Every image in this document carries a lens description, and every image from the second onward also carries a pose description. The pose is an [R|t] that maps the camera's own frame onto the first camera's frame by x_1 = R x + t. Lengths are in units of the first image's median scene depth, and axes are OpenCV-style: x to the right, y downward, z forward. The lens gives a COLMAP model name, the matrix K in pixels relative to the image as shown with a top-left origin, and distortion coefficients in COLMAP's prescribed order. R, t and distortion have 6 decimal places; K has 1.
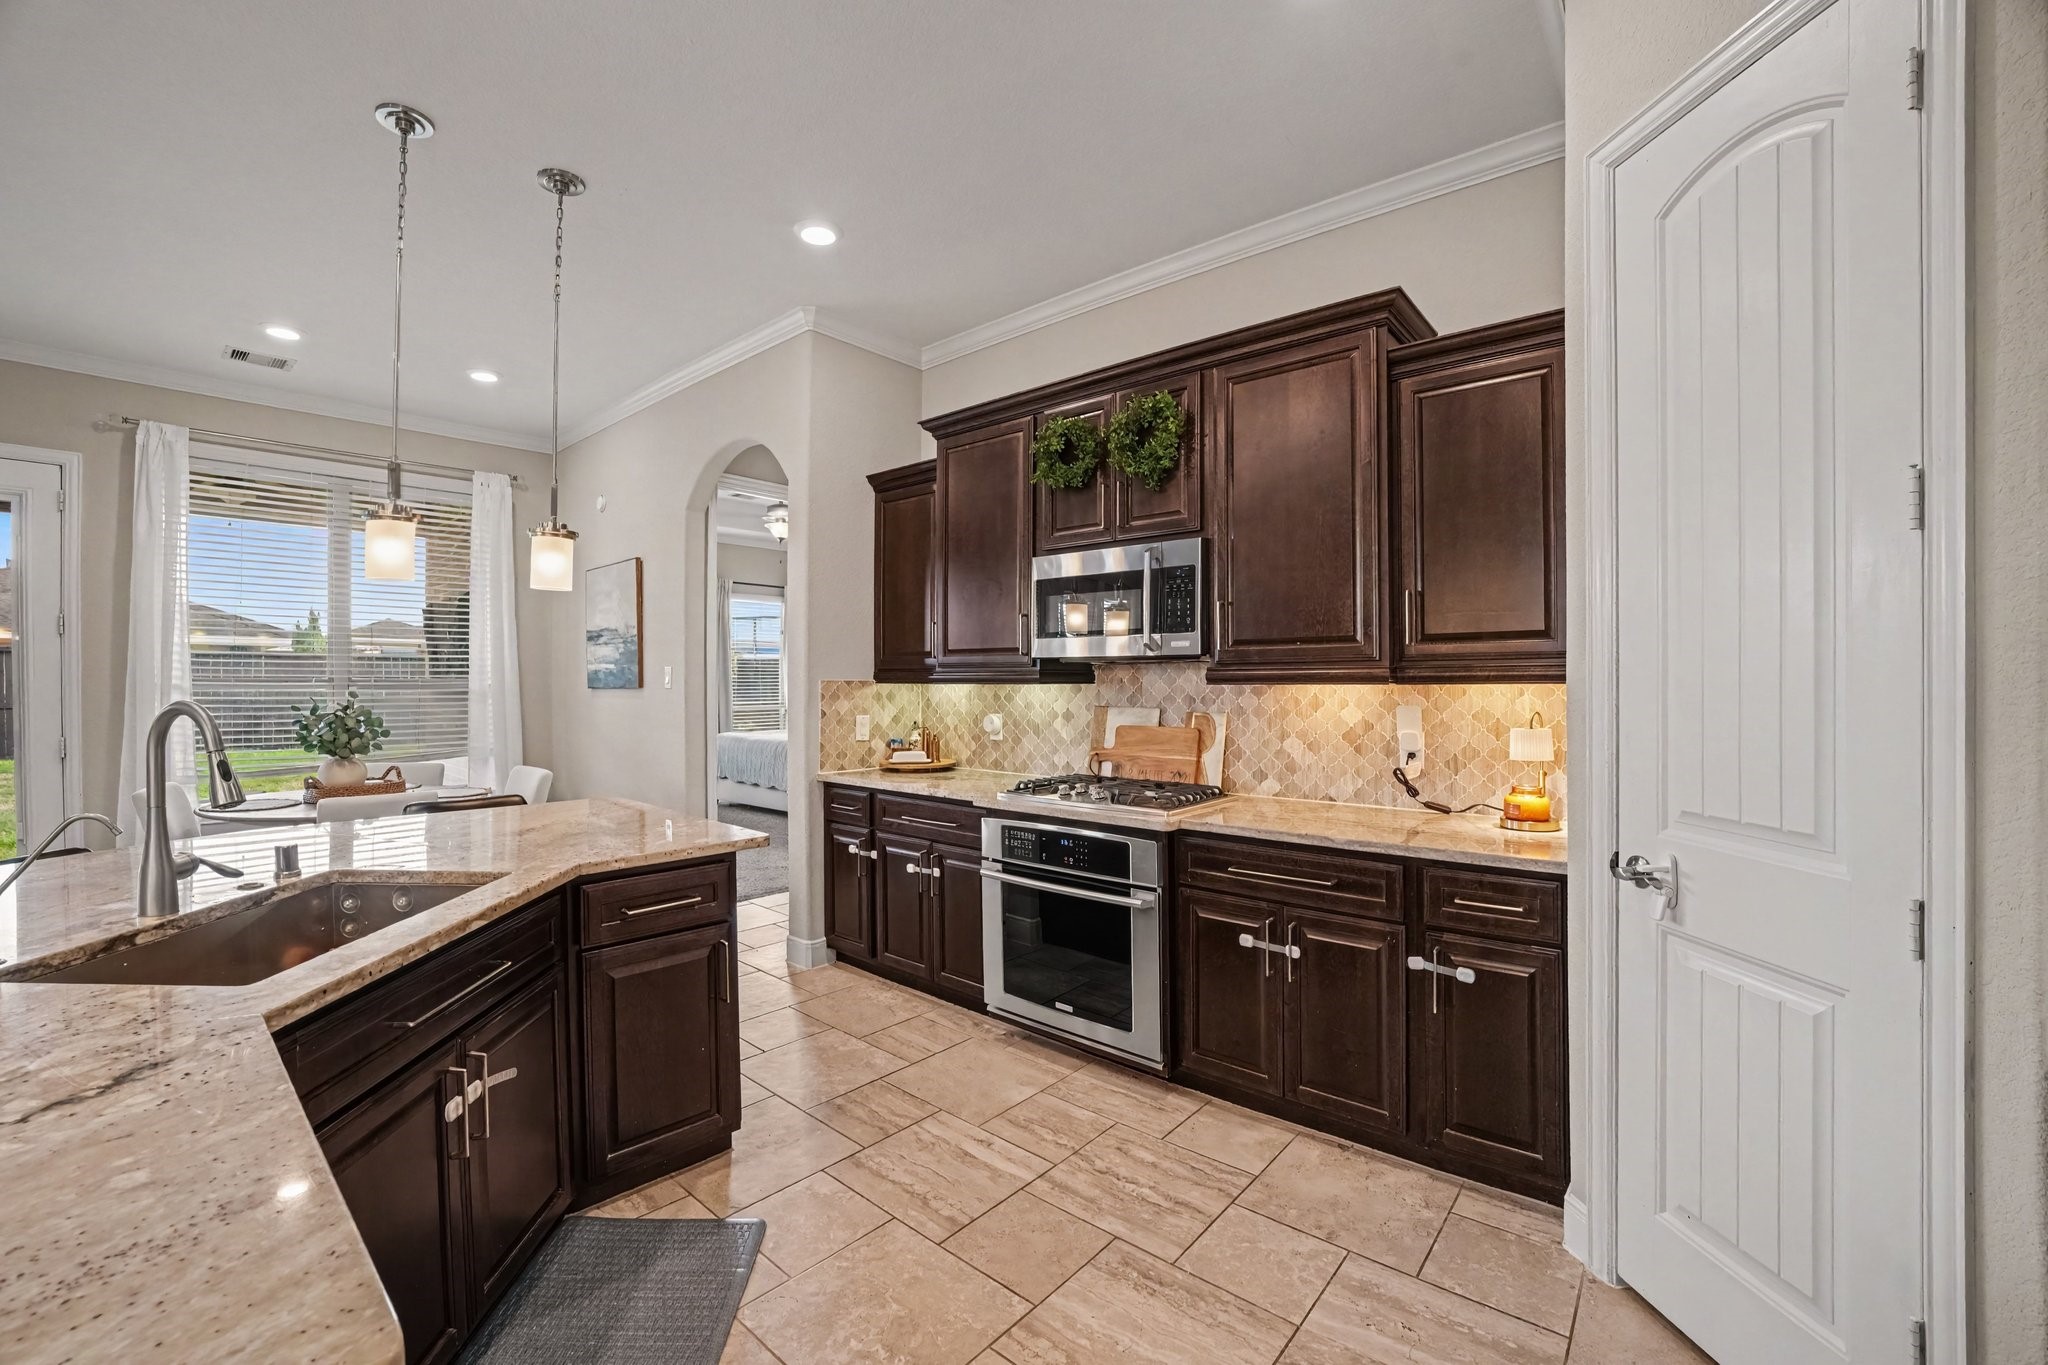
lens RADIAL K [[900.6, 0, 944.2], [0, 900.6, 659.1], [0, 0, 1]] dist [-0.001384, 0.000026]
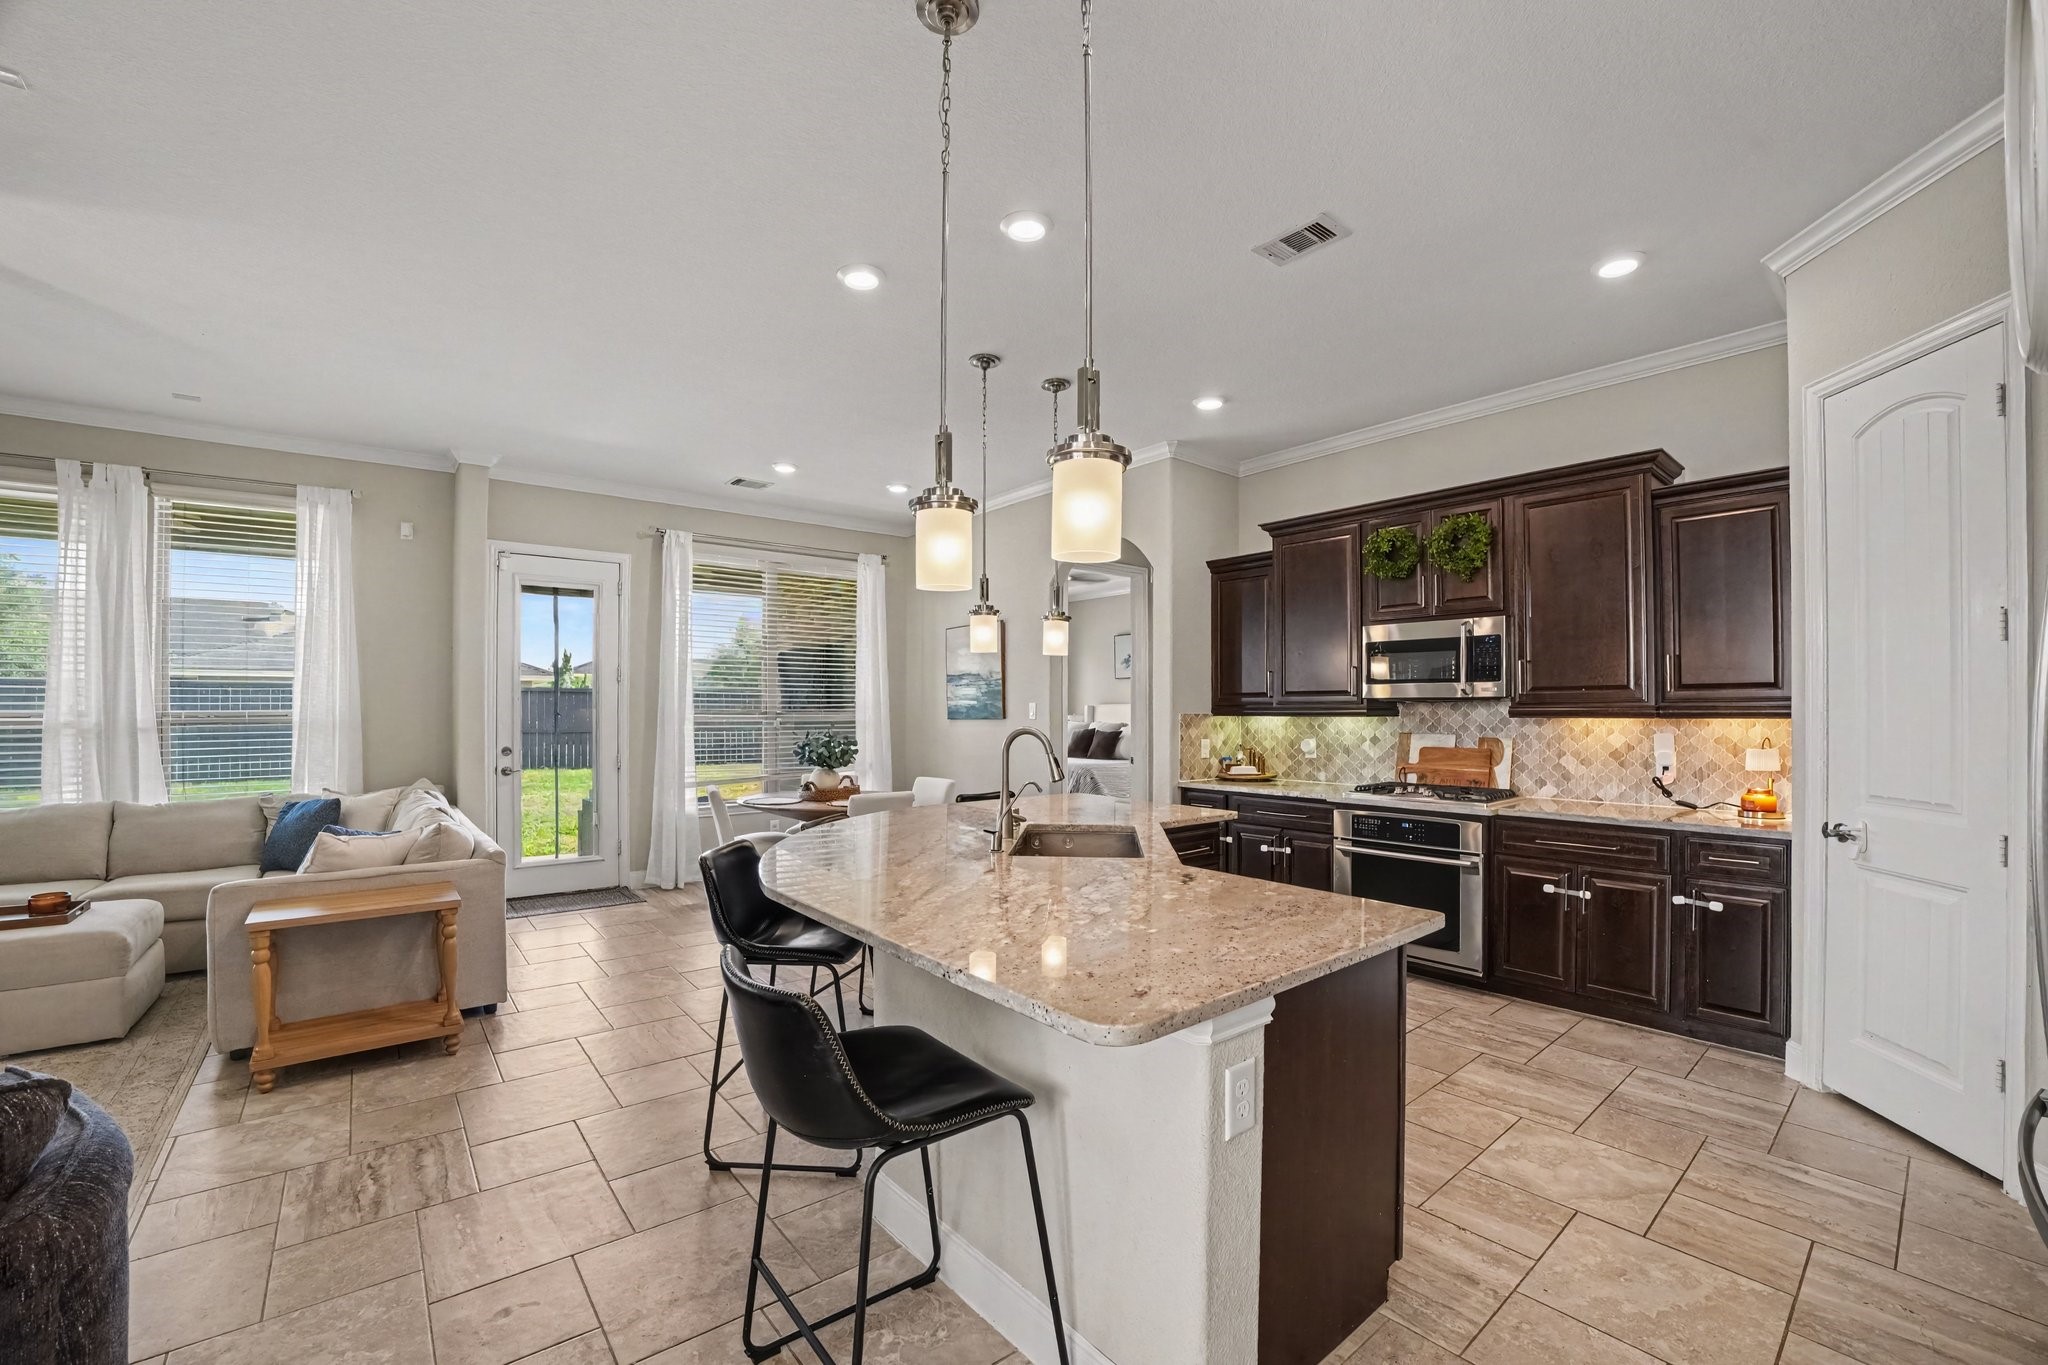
lens RADIAL K [[870.4, 0, 975.2], [0, 870.4, 696.9], [0, 0, 1]] dist [-0.025066, 0.014822]
pose [[0.990147, 0.000056, -0.140031, -0.343834], [0.000862, 0.999978, 0.006501, -0.013849], [0.140028, -0.006557, 0.990126, -0.465636]]
